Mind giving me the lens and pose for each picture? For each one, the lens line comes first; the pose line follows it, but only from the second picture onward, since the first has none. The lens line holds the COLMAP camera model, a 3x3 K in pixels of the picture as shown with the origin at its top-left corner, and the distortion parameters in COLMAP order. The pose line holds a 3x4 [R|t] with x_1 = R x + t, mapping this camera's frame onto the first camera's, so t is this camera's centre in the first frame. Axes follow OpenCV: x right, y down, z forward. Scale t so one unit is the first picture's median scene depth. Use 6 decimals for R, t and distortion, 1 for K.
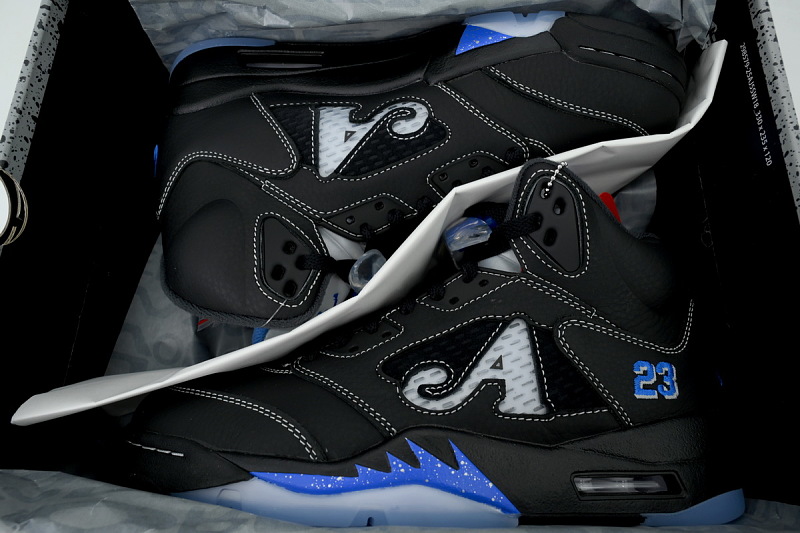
lens RADIAL K [[518.0, 0, 400.8], [0, 518.0, 269.7], [0, 0, 1]] dist [0.002715, -0.001847]
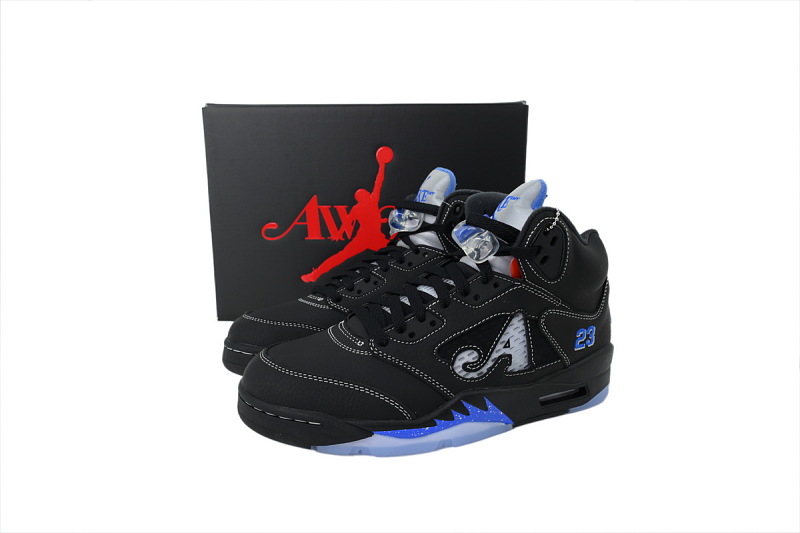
lens RADIAL K [[518.0, 0, 404.8], [0, 518.0, 267.0], [0, 0, 1]] dist [0.002715, -0.001847]
pose [[0.949980, -0.072732, 0.303725, -0.579689], [-0.072987, 0.893873, 0.442338, -0.713696], [-0.303663, -0.442380, 0.843853, -0.156126]]
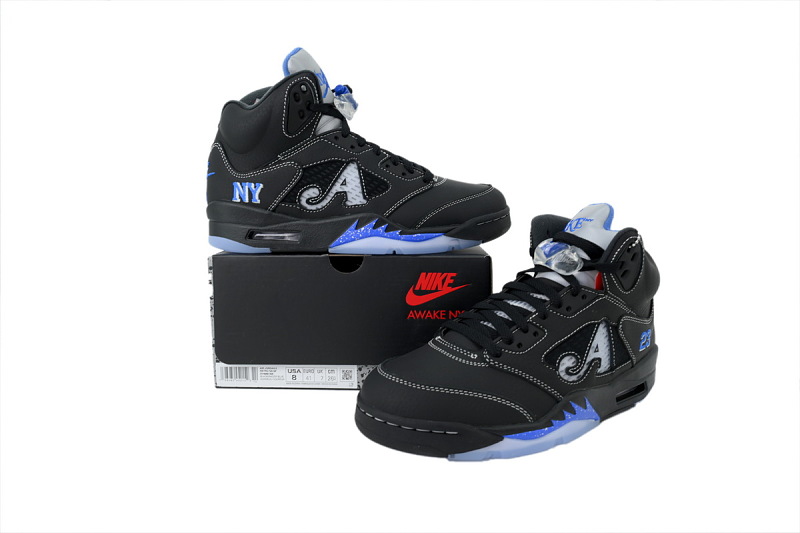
lens RADIAL K [[518.0, 0, 401.9], [0, 518.0, 271.2], [0, 0, 1]] dist [0.002715, -0.001847]
pose [[0.873617, -0.093916, 0.477466, -1.240103], [-0.123811, 0.906010, 0.404744, -0.710431], [-0.470601, -0.412706, 0.779877, 0.011804]]
